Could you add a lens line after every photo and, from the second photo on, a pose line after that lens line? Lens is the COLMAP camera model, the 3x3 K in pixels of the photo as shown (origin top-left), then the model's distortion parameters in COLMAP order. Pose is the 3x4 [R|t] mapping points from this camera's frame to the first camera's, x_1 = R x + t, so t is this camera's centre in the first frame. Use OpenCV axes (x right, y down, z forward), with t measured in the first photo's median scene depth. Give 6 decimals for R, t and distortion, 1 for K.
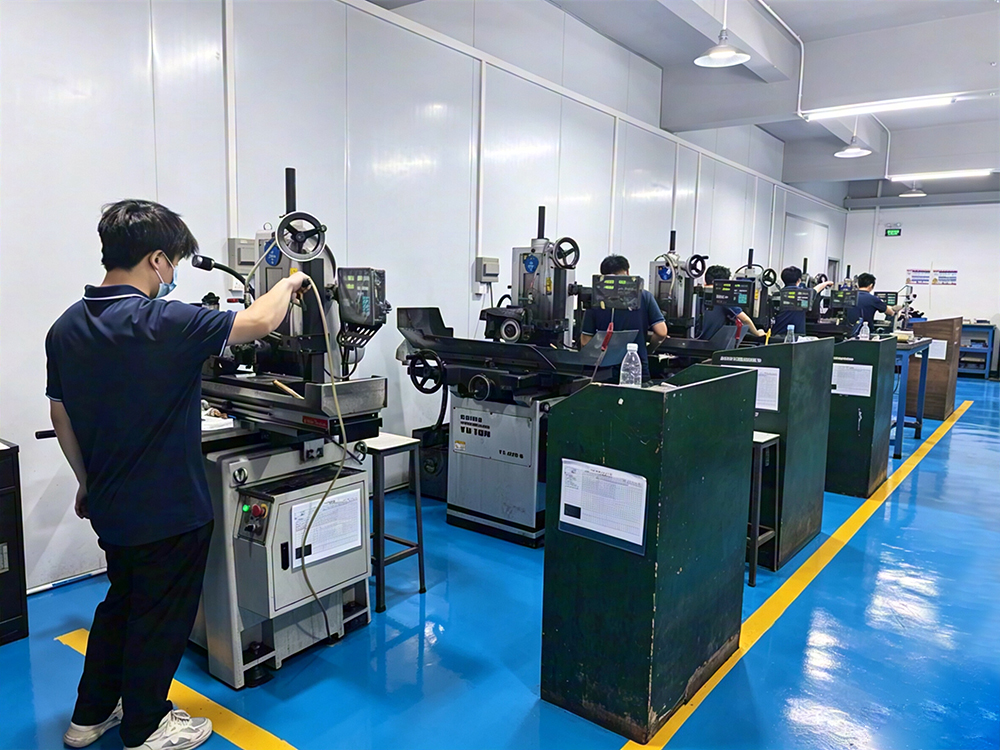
lens RADIAL K [[697.4, 0, 500.0], [0, 697.4, 375.0], [0, 0, 1]] dist [0.046166, -0.044618]
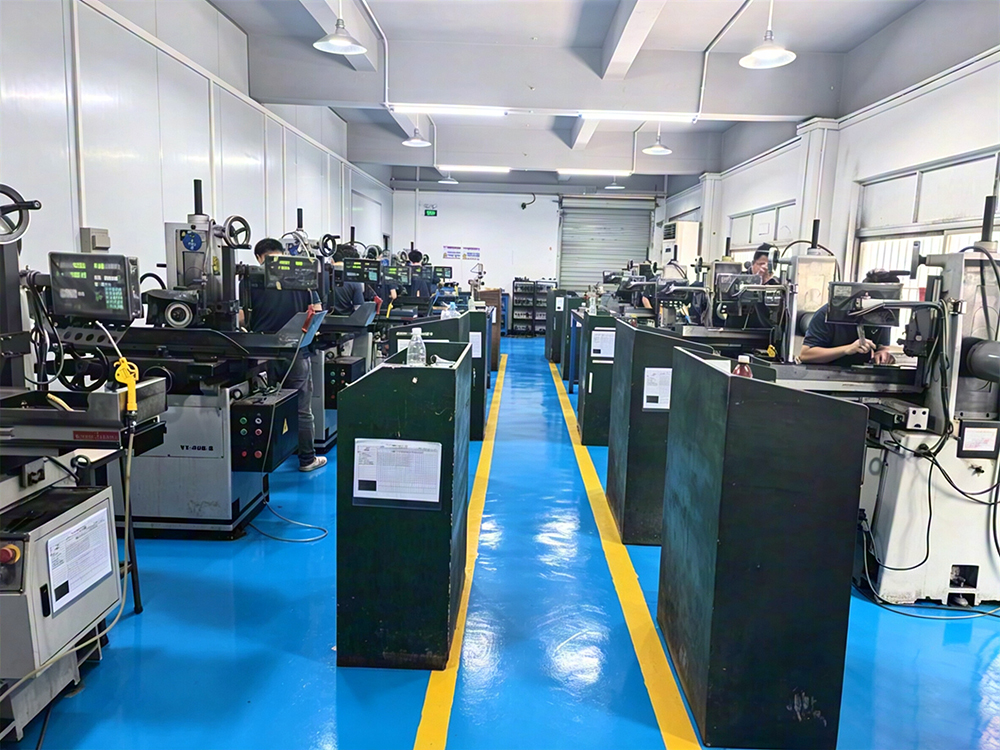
lens RADIAL K [[697.4, 0, 500.0], [0, 697.4, 375.0], [0, 0, 1]] dist [0.046166, -0.044618]
pose [[0.811492, -0.087528, 0.577771, -0.181453], [0.062778, 0.996055, 0.062723, -0.016133], [-0.580981, -0.014628, 0.813785, 0.001187]]
